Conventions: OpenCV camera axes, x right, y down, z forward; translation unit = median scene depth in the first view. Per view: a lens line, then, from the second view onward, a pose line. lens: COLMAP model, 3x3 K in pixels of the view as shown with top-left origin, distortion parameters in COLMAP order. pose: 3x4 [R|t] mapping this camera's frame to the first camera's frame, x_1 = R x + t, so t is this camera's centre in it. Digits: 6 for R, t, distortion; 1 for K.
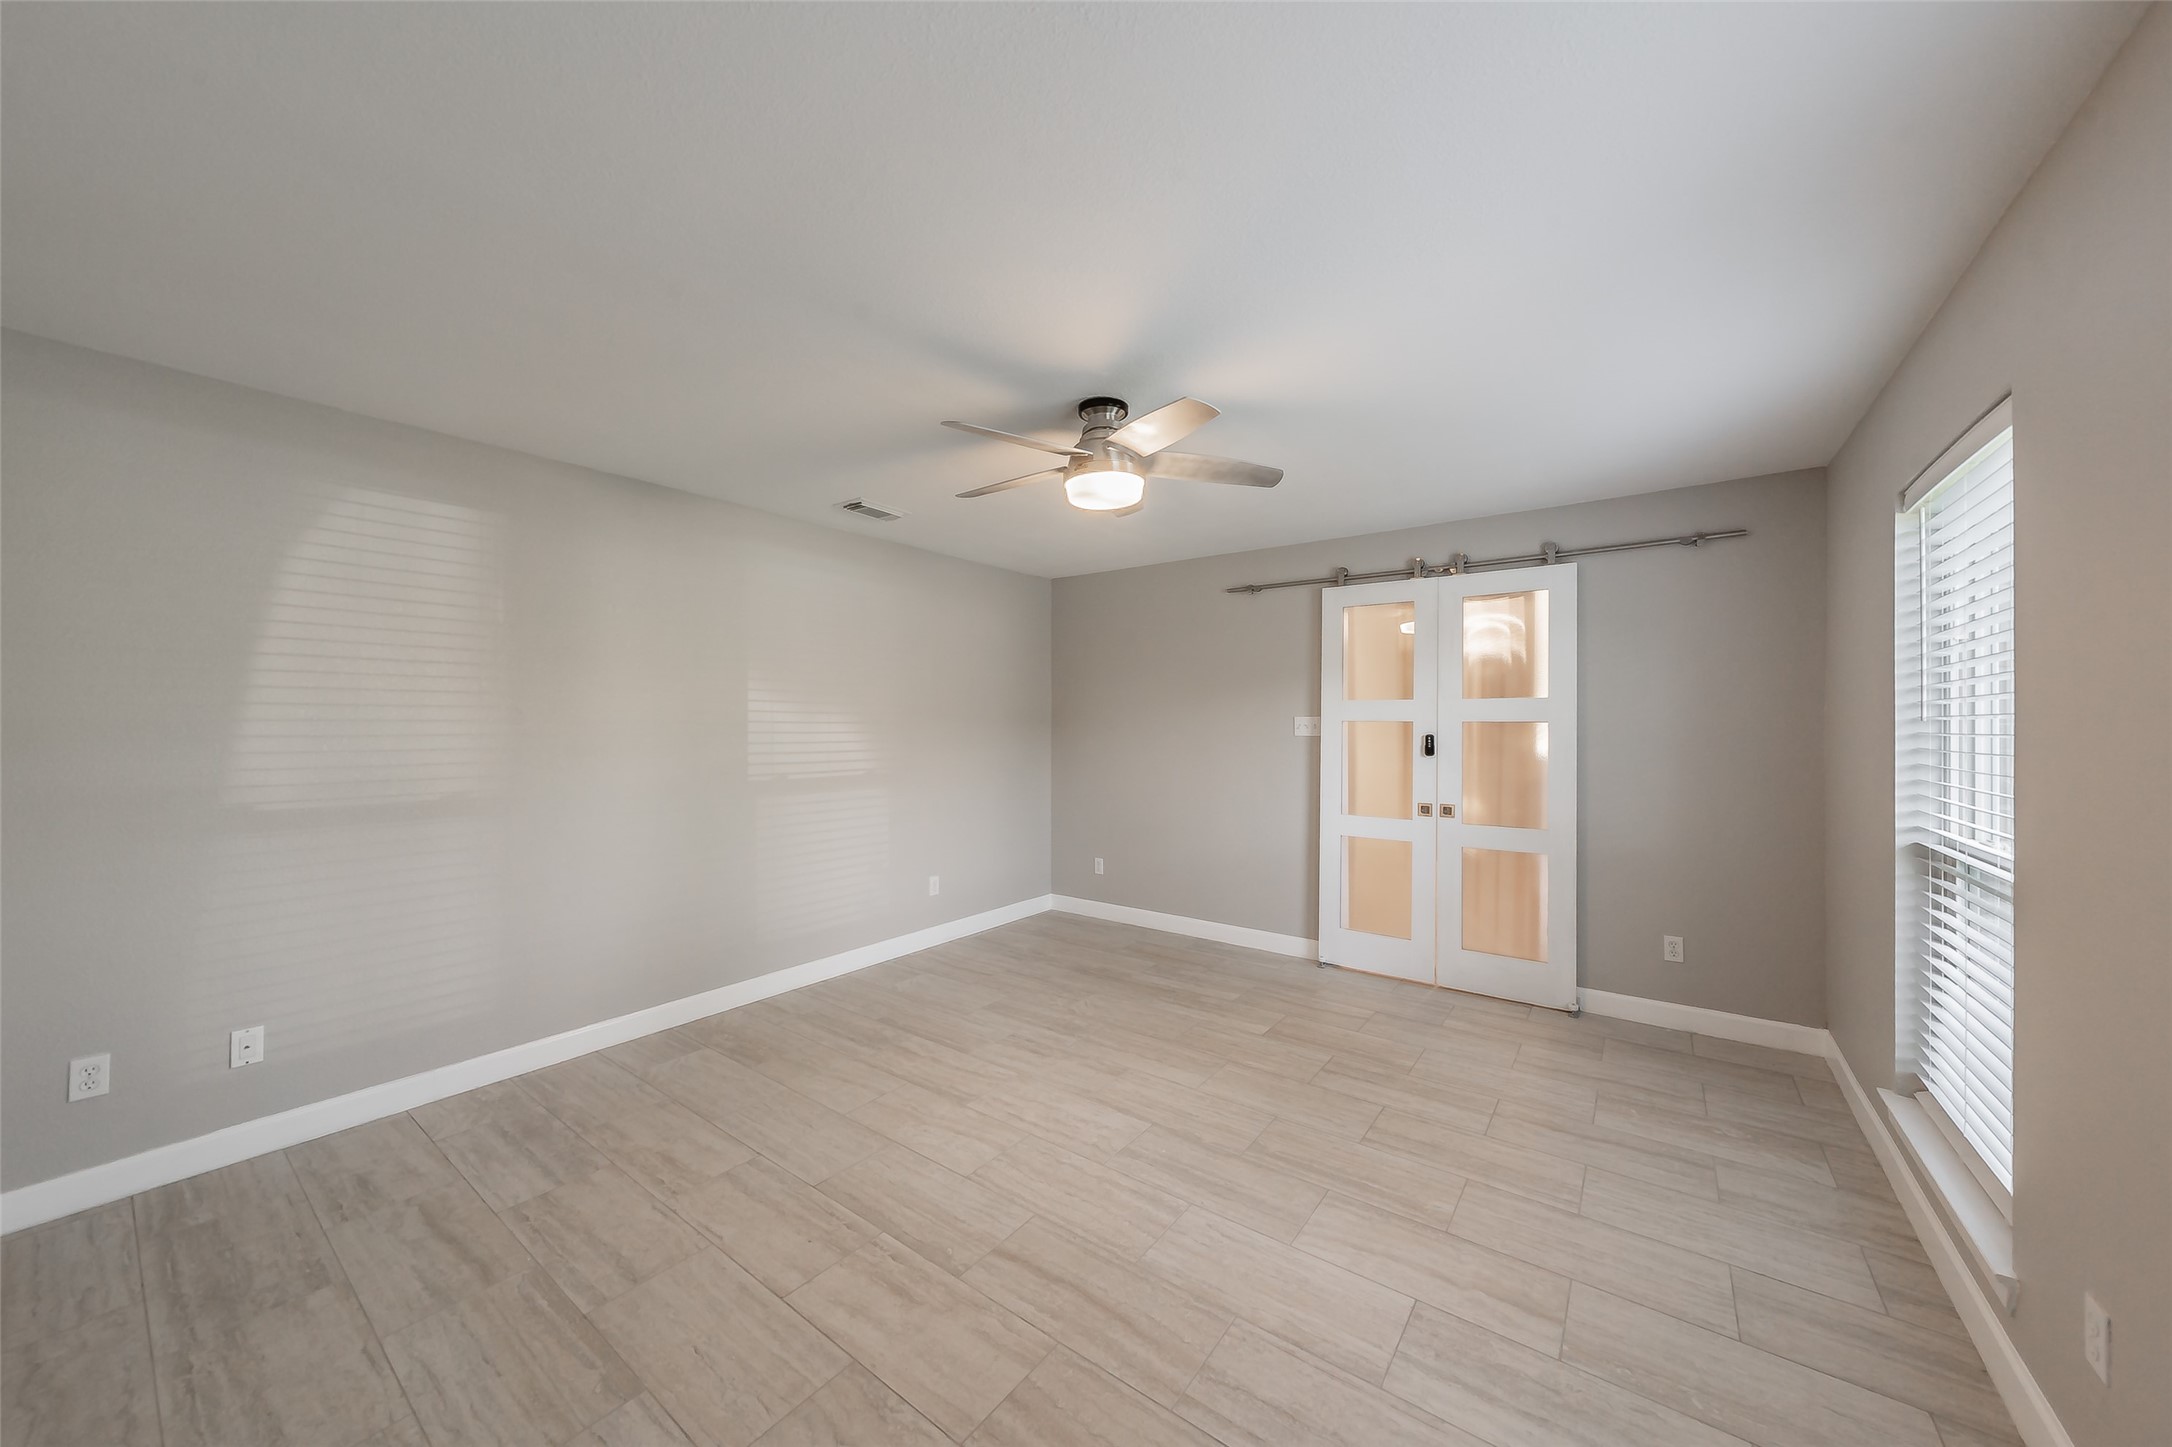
lens RADIAL K [[756.7, 0, 1096.1], [0, 756.7, 730.0], [0, 0, 1]] dist [-0.000351, -0.000309]
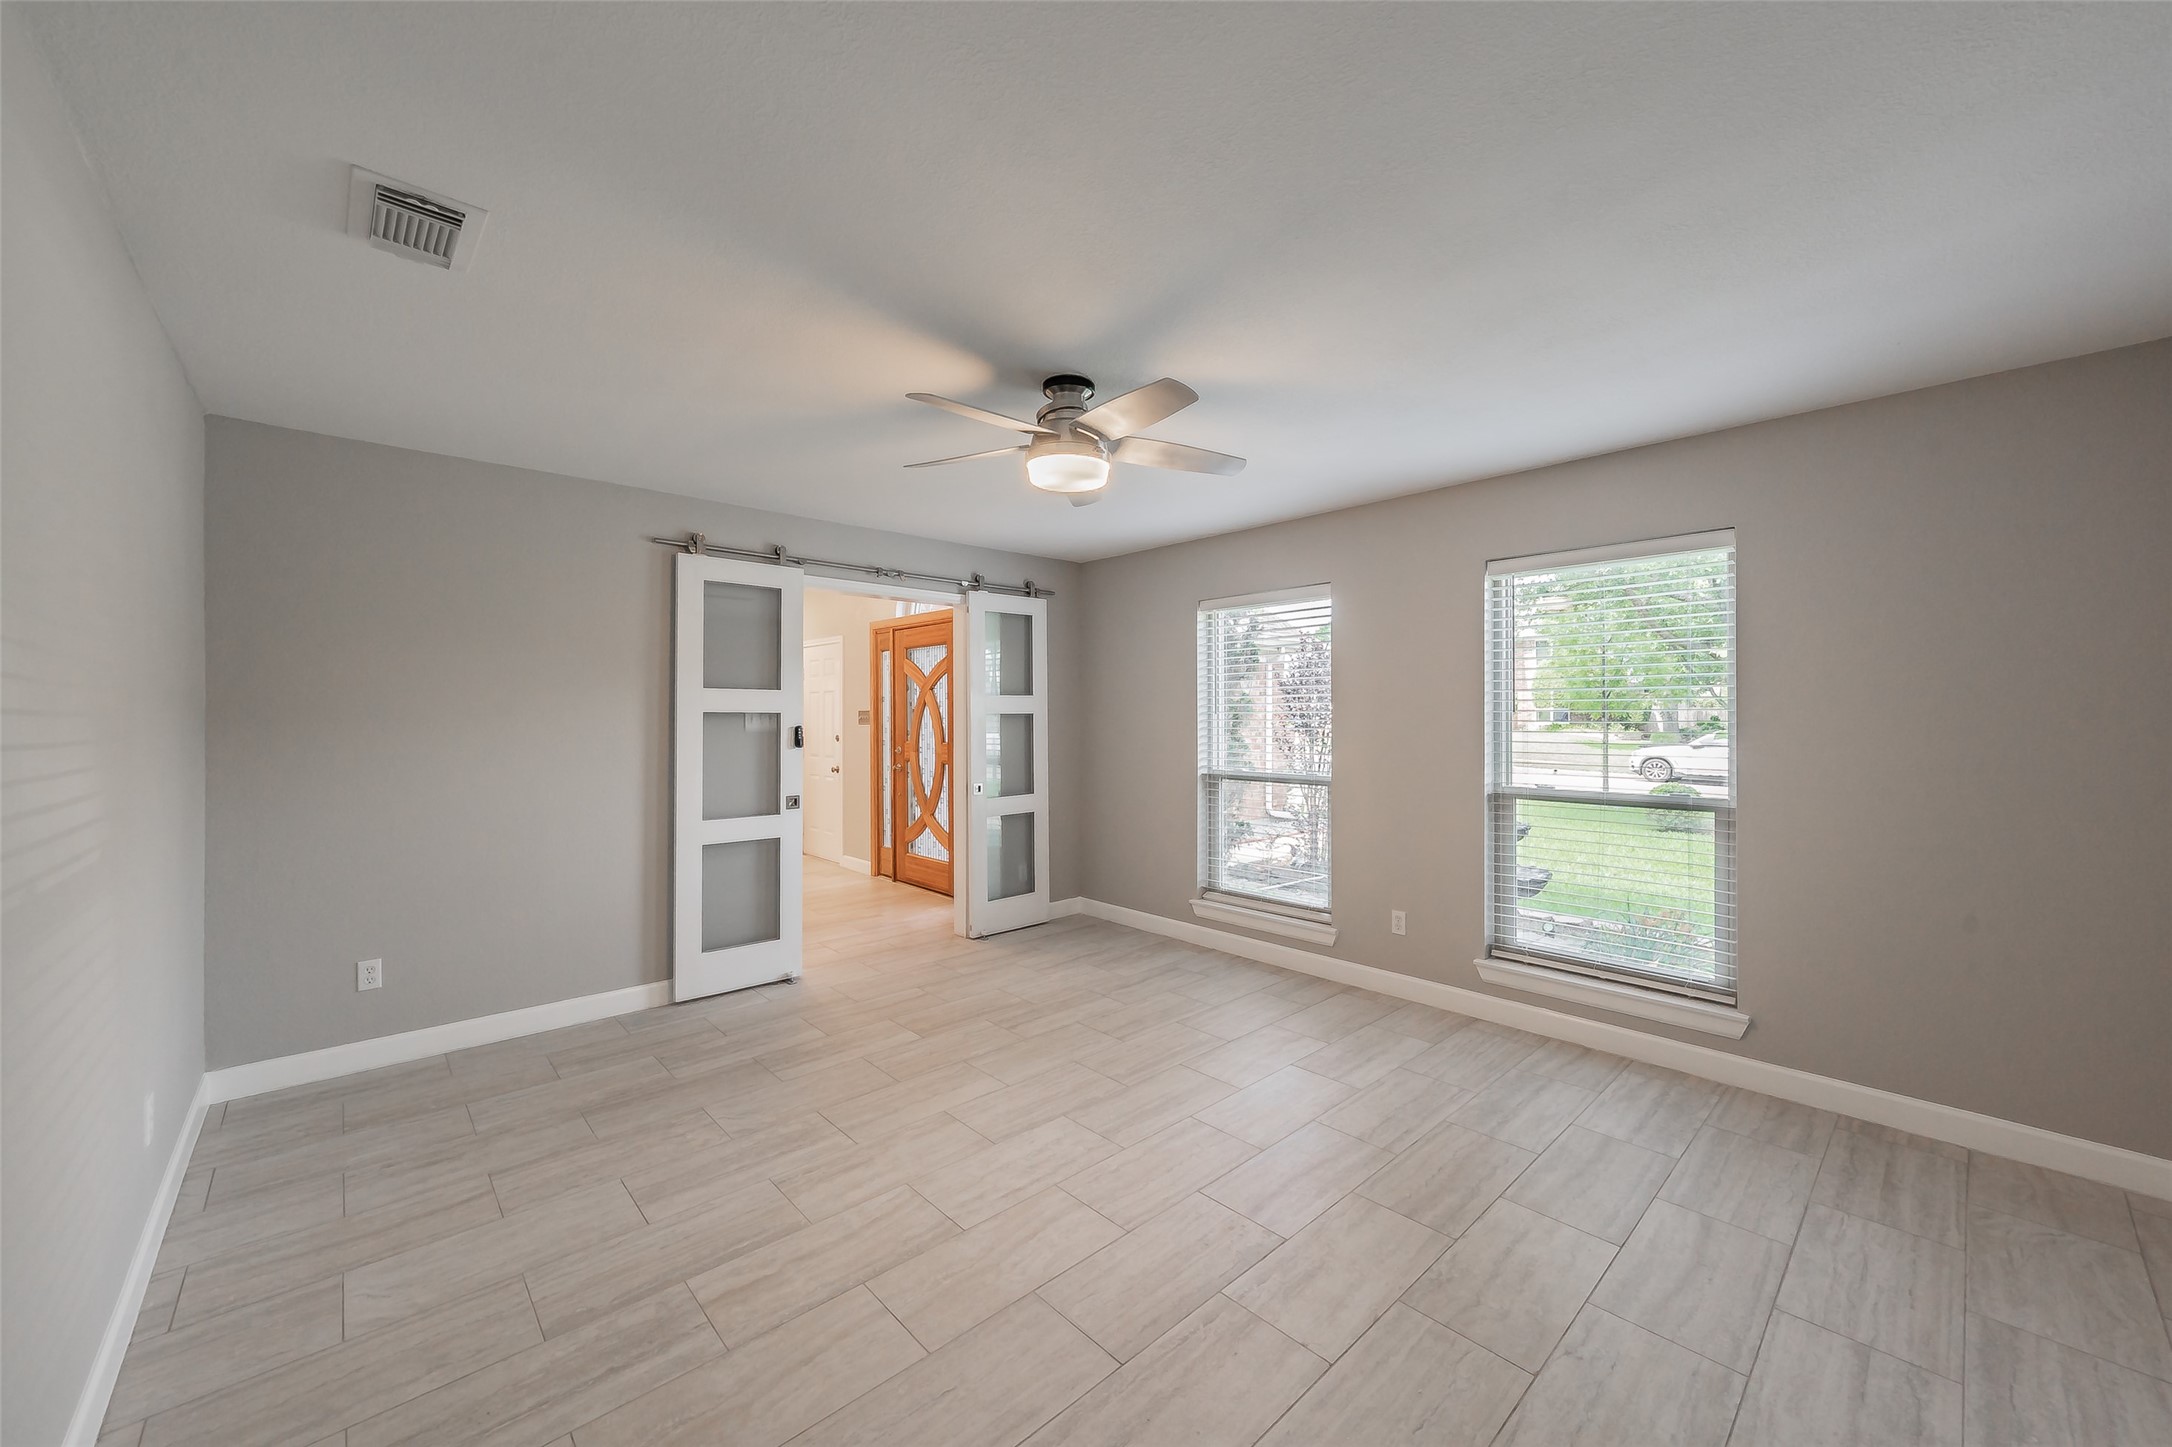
lens RADIAL K [[808.4, 0, 1095.0], [0, 808.4, 710.8], [0, 0, 1]] dist [-0.000690, 0.000156]
pose [[0.188567, 0.005386, 0.982046, -0.820511], [0.009032, 0.999933, -0.007218, -0.004658], [-0.982019, 0.010231, 0.188505, 0.636955]]
